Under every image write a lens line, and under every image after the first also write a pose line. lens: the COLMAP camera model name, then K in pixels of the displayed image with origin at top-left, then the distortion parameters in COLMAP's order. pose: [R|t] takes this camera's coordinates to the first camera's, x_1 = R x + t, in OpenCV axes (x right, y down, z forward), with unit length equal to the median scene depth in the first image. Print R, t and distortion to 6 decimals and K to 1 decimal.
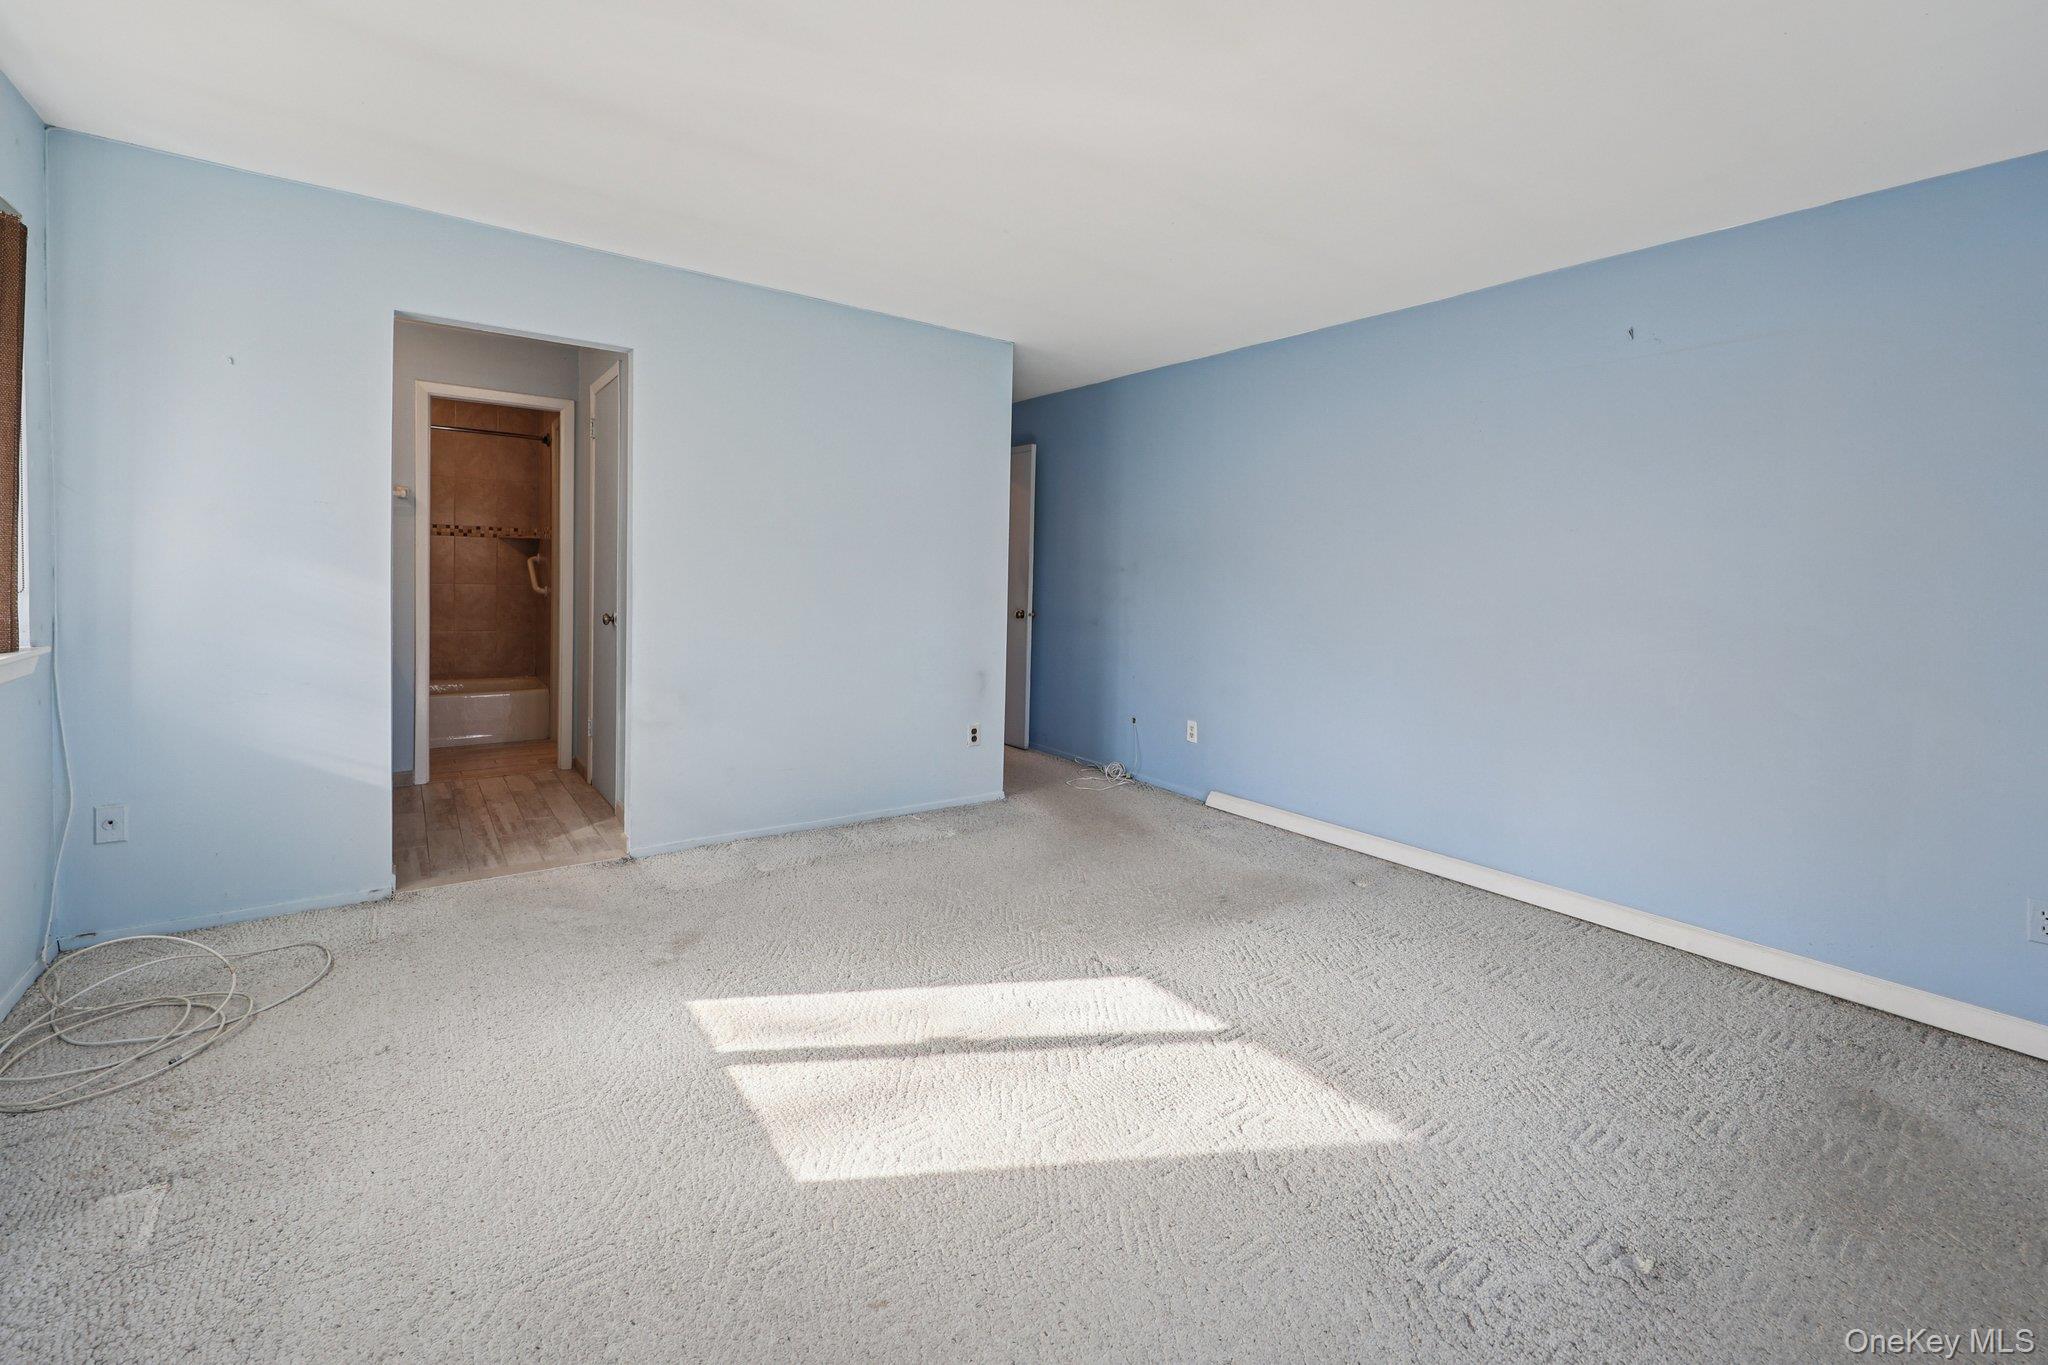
lens RADIAL K [[881.1, 0, 1048.1], [0, 881.1, 605.8], [0, 0, 1]] dist [-0.001685, -0.000119]
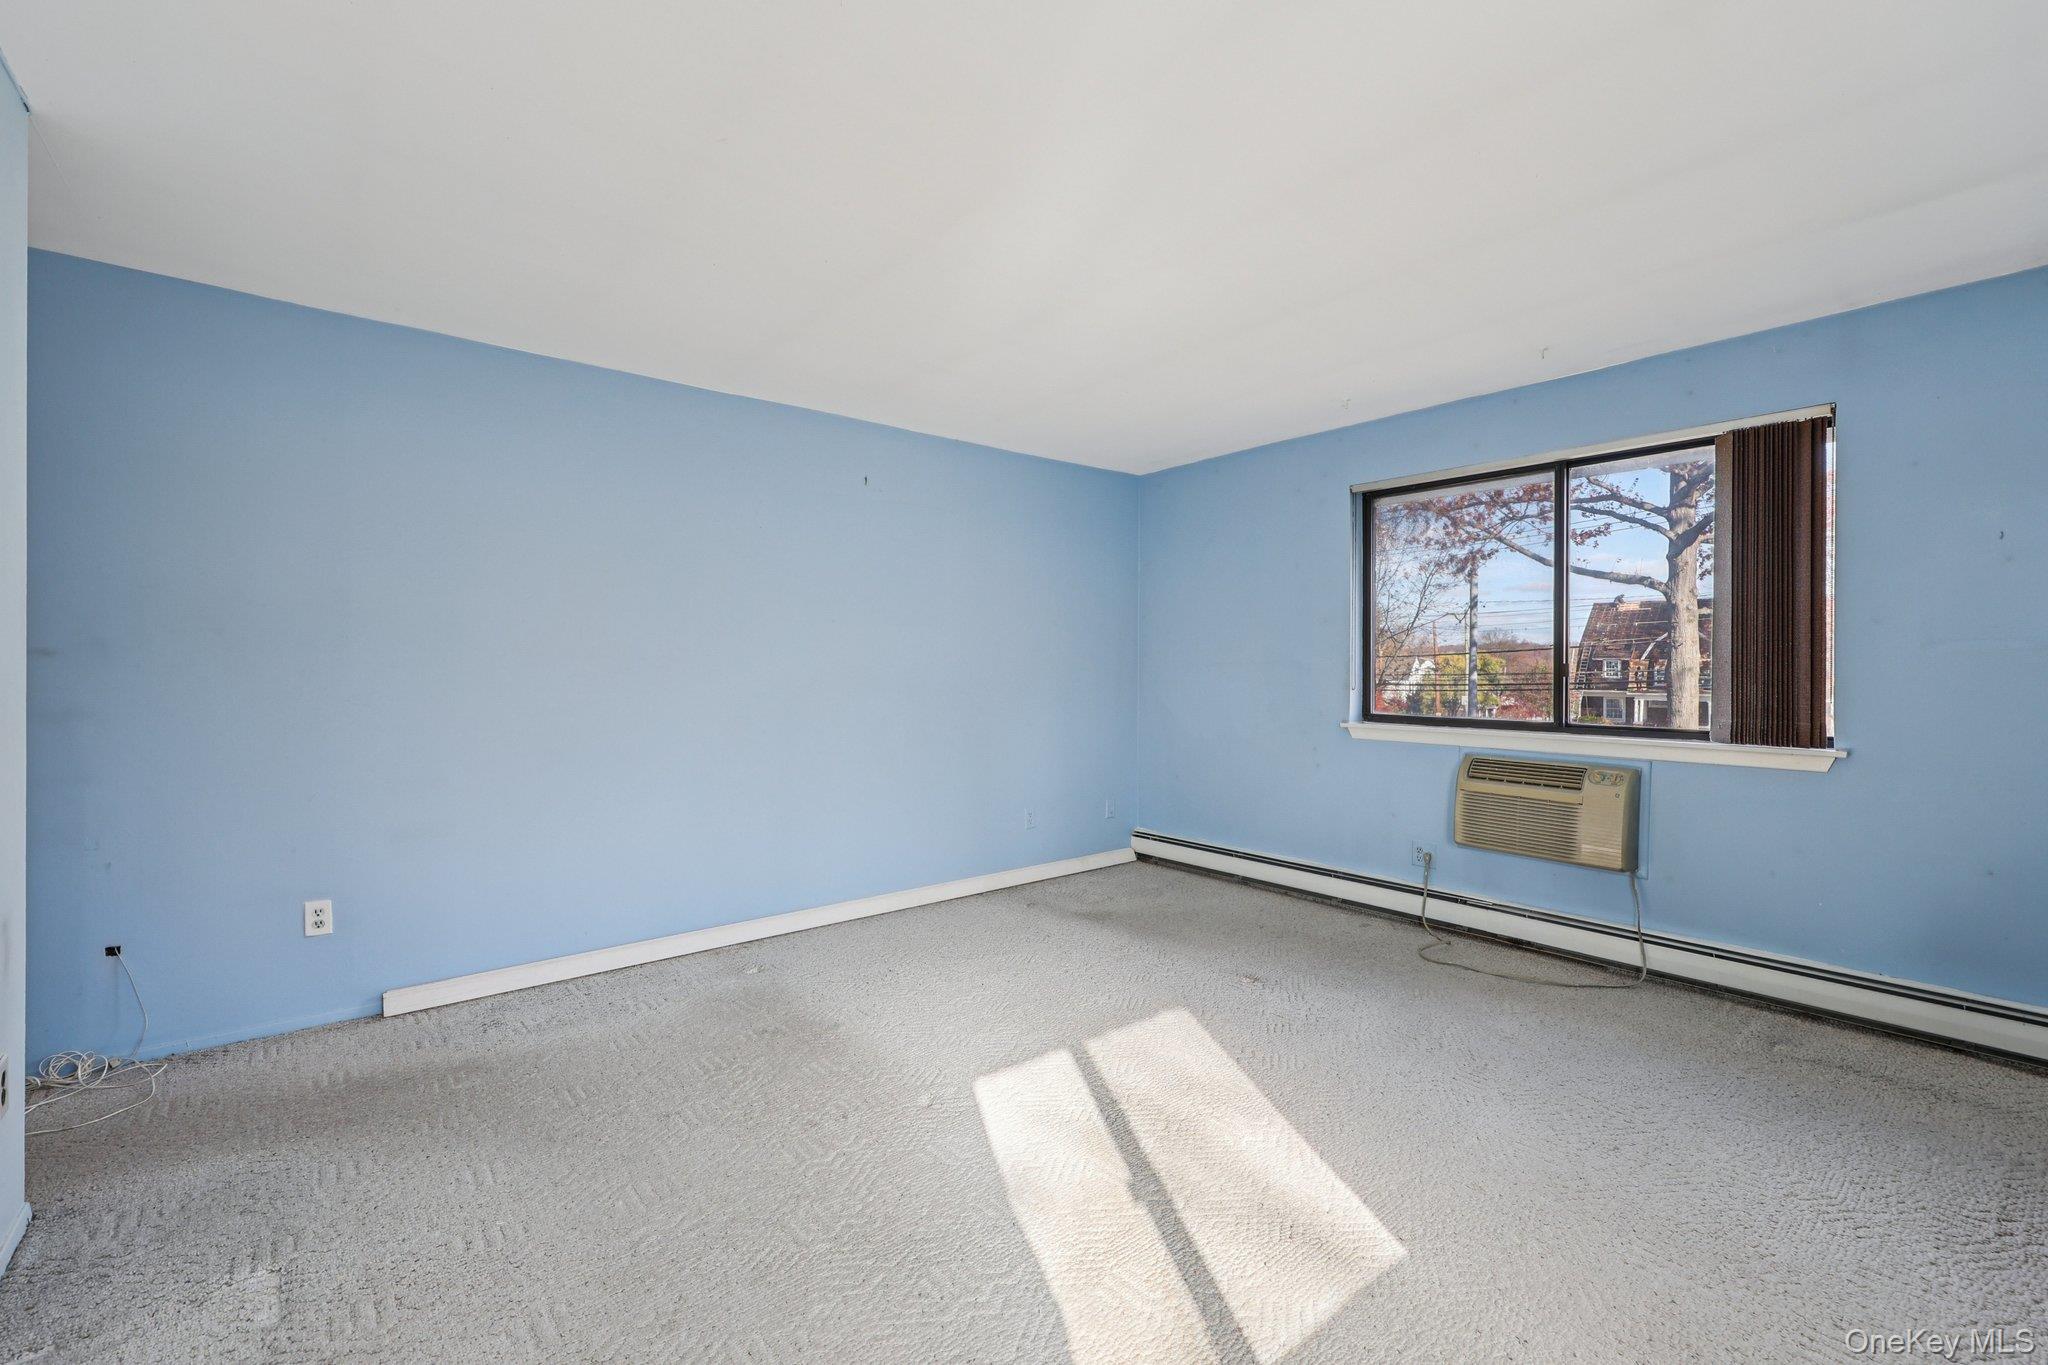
lens RADIAL K [[875.1, 0, 1026.7], [0, 875.1, 664.4], [0, 0, 1]] dist [0.000643, 0.000201]
pose [[-0.062025, -0.025439, 0.997750, -0.861163], [0.032465, 0.999095, 0.027491, -0.061039], [-0.997546, 0.034097, -0.061143, 1.003526]]
